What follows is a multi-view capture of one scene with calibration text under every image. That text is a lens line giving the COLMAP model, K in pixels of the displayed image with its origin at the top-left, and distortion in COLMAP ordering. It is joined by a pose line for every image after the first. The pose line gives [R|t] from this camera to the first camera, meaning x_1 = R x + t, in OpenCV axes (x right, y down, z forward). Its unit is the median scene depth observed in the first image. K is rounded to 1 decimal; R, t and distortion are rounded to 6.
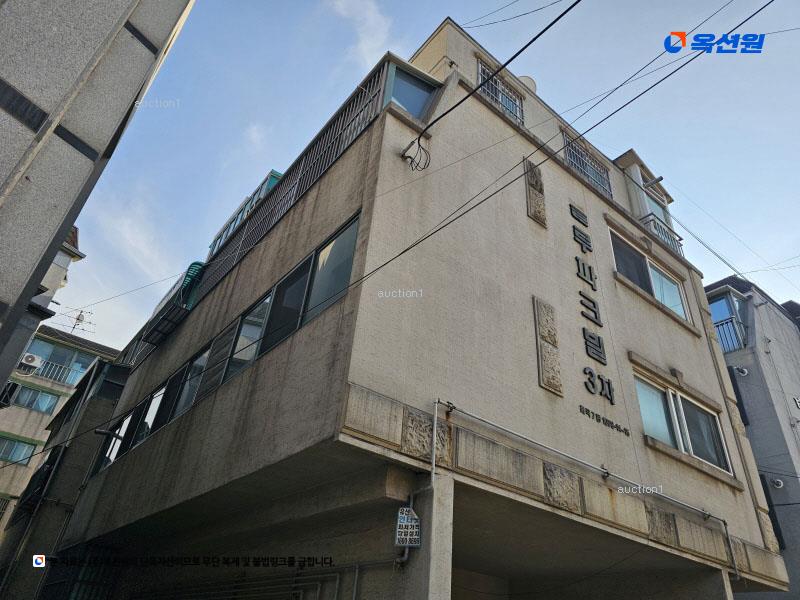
lens RADIAL K [[536.6, 0, 395.3], [0, 536.6, 301.1], [0, 0, 1]] dist [0.070209, -0.047156]
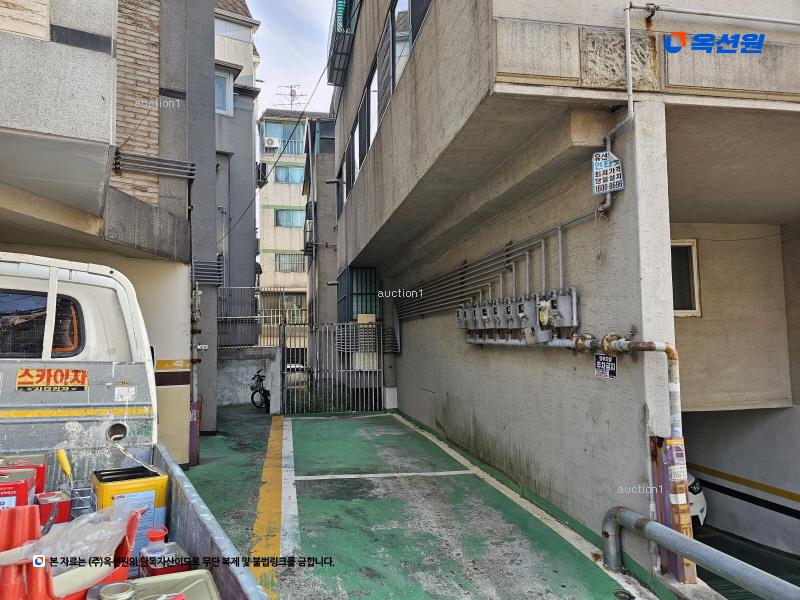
lens RADIAL K [[536.6, 0, 395.3], [0, 536.6, 301.1], [0, 0, 1]] dist [0.070209, -0.047156]
pose [[0.884758, -0.141114, -0.444173, 0.076758], [0.337249, 0.851644, 0.401205, 0.128650], [0.321662, -0.504766, 0.801090, 0.101080]]
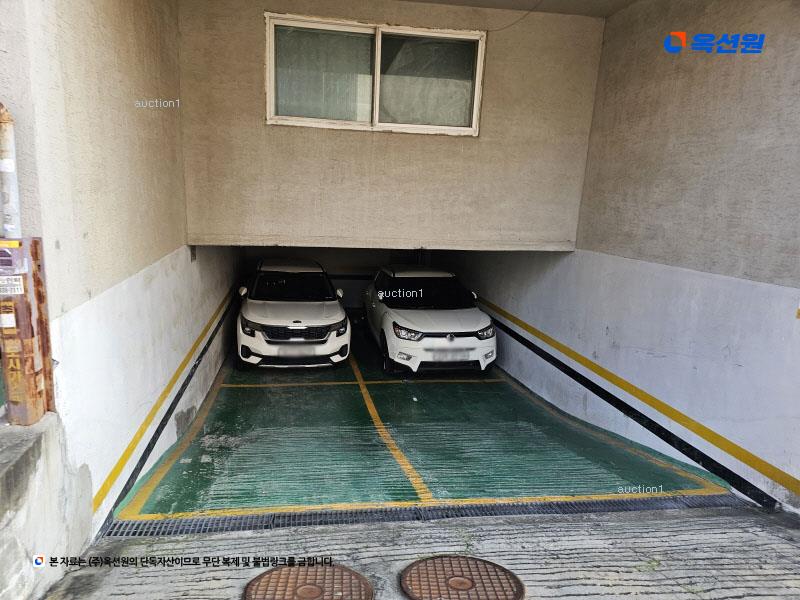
lens RADIAL K [[536.6, 0, 395.3], [0, 536.6, 301.1], [0, 0, 1]] dist [0.070209, -0.047156]
pose [[0.865655, 0.049636, -0.498174, 0.367619], [0.310805, 0.726813, 0.612490, 0.338038], [0.392481, -0.685040, 0.613742, 0.303887]]
